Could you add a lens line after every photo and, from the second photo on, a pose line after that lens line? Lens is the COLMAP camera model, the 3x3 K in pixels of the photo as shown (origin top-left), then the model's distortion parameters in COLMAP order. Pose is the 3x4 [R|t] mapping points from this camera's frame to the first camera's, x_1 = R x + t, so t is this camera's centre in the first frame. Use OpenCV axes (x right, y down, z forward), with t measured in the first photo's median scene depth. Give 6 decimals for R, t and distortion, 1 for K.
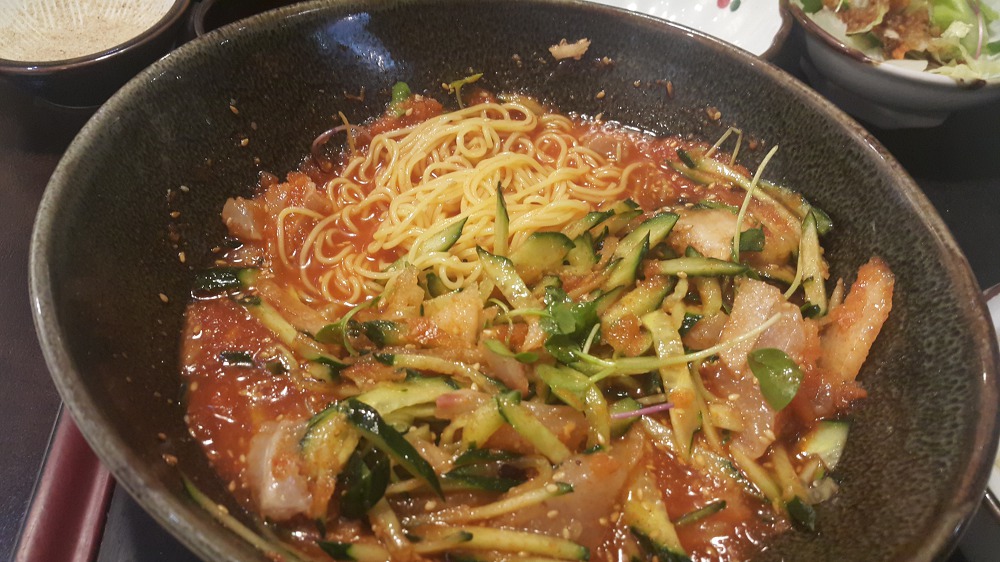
lens RADIAL K [[822.7, 0, 498.2], [0, 822.7, 277.6], [0, 0, 1]] dist [0.058325, -0.104303]
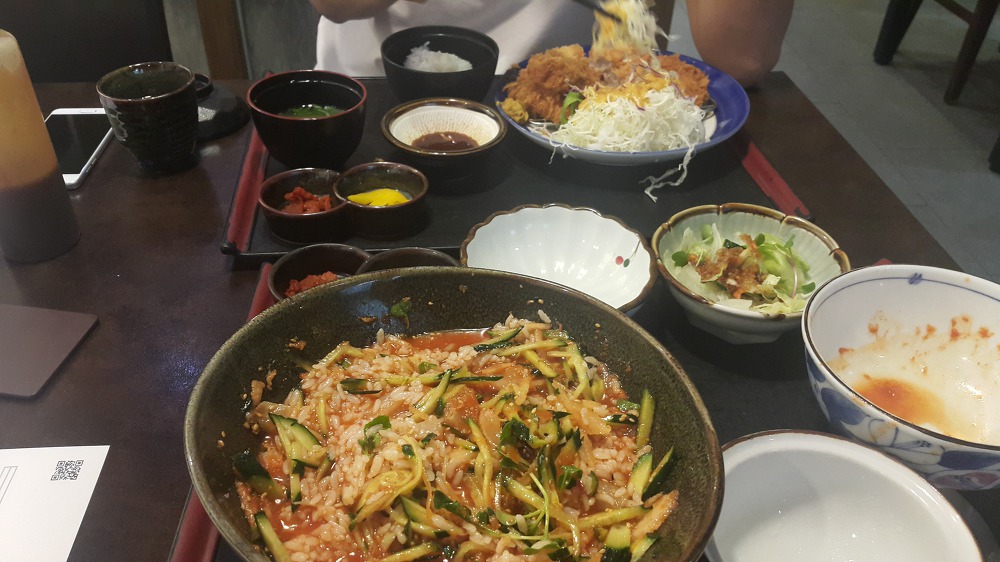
lens RADIAL K [[822.7, 0, 497.4], [0, 822.7, 264.5], [0, 0, 1]] dist [0.058325, -0.104303]
pose [[0.999670, -0.010575, -0.023410, 0.133727], [0.004606, 0.970357, -0.241632, 0.048742], [0.025271, 0.241445, 0.970085, -0.682143]]
